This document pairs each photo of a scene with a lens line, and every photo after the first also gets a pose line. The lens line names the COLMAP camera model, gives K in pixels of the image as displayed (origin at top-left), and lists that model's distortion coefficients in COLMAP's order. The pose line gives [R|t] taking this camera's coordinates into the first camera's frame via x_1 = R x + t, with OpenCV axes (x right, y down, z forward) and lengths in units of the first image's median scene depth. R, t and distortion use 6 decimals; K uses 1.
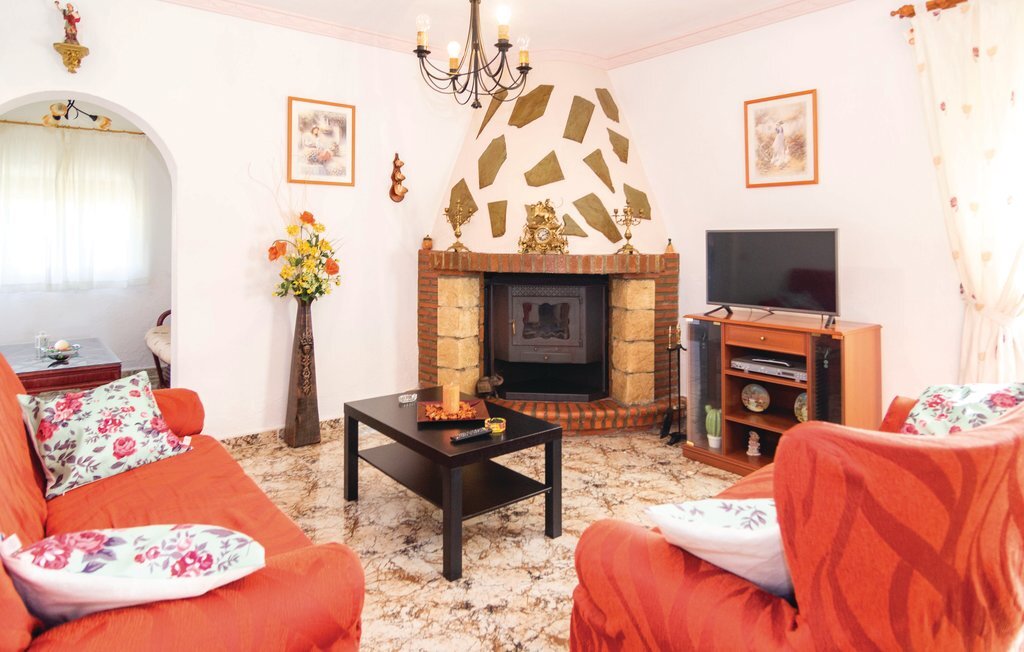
lens RADIAL K [[572.7, 0, 499.1], [0, 572.7, 240.1], [0, 0, 1]] dist [0.001594, 0.000018]
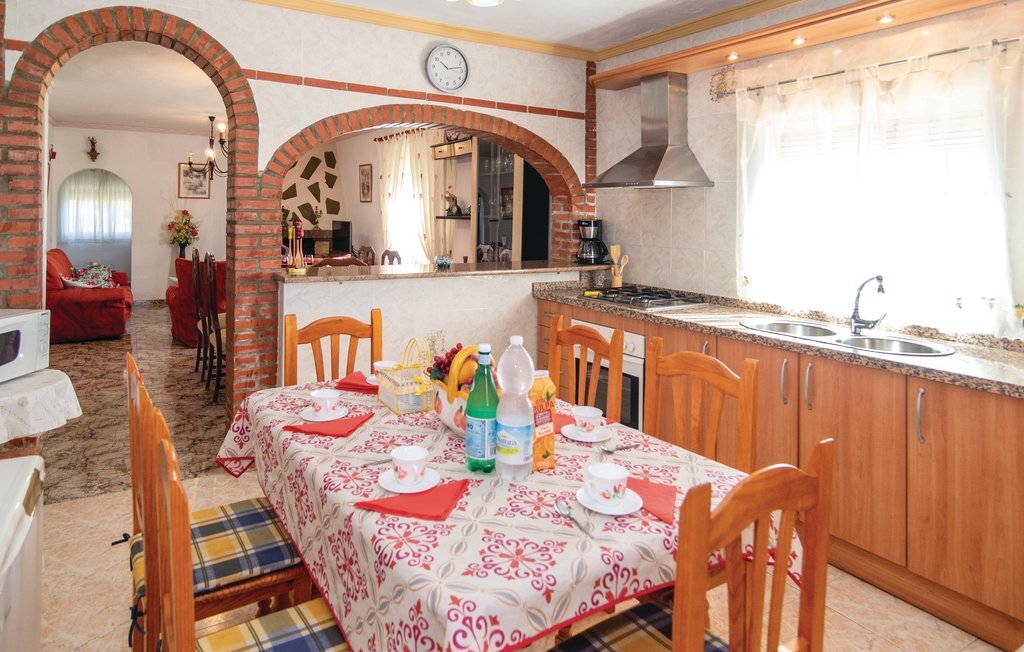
lens RADIAL K [[572.3, 0, 471.5], [0, 572.3, 217.3], [0, 0, 1]] dist [0.000349, 0.000496]
pose [[0.990698, 0.013935, -0.135366, 1.122942], [-0.013243, 0.999894, 0.006005, -0.047240], [0.135436, -0.004156, 0.990777, -1.164037]]
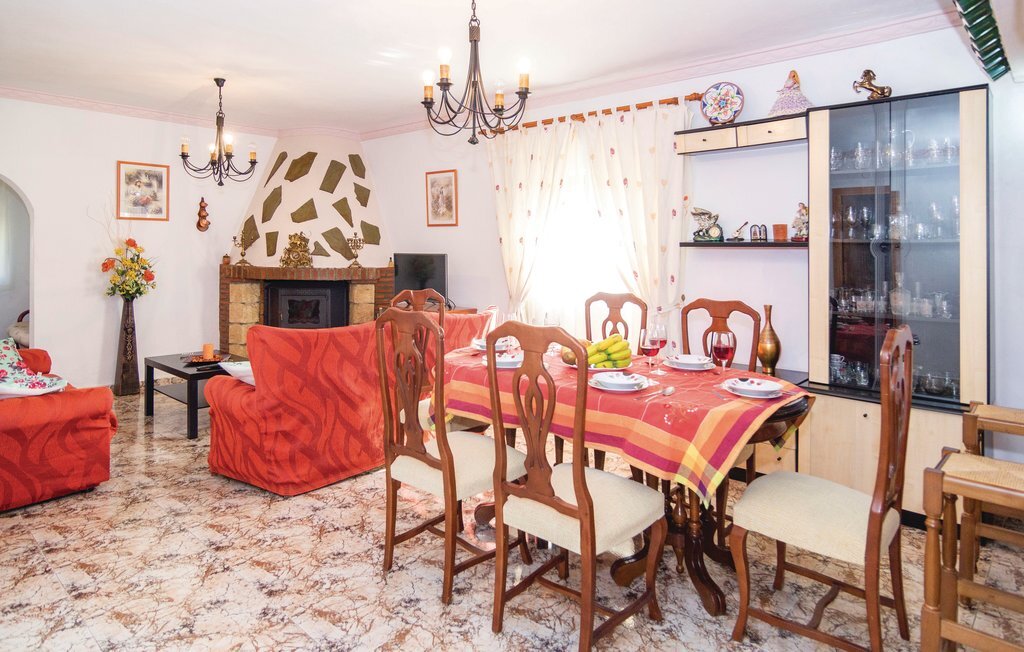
lens RADIAL K [[576.8, 0, 482.5], [0, 576.8, 255.0], [0, 0, 1]] dist [0.005895, 0.002951]
pose [[0.989821, 0.004615, 0.142245, 0.334359], [-0.006033, 0.999936, 0.009543, -0.026133], [-0.142191, -0.010304, 0.989786, -0.580906]]
